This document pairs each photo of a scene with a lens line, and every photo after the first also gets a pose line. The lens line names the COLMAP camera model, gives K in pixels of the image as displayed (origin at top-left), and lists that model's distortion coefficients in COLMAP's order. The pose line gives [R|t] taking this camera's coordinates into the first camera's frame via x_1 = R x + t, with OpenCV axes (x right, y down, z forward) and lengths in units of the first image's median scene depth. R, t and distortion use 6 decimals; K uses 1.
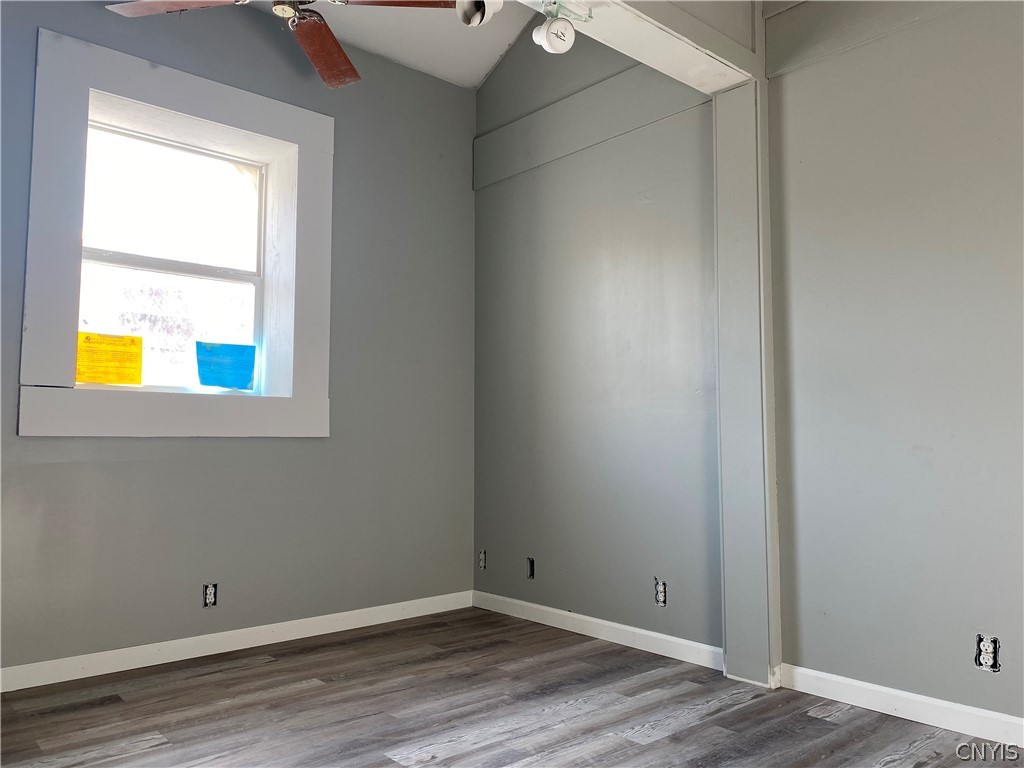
lens RADIAL K [[777.0, 0, 505.9], [0, 777.0, 382.9], [0, 0, 1]] dist [0.012810, -0.010687]
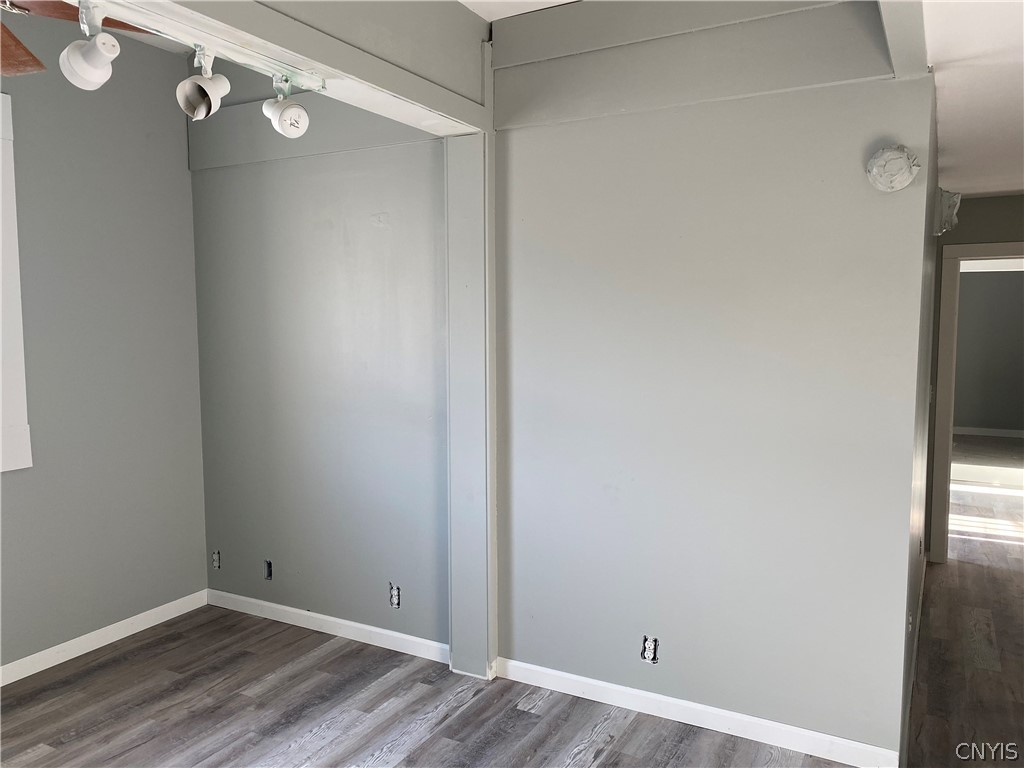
lens RADIAL K [[777.0, 0, 511.0], [0, 777.0, 384.7], [0, 0, 1]] dist [0.012810, -0.010687]
pose [[0.938292, -0.034500, 0.344120, -0.016392], [-0.021557, 0.987243, 0.157754, -0.225729], [-0.345173, -0.155437, 0.925578, -0.028319]]
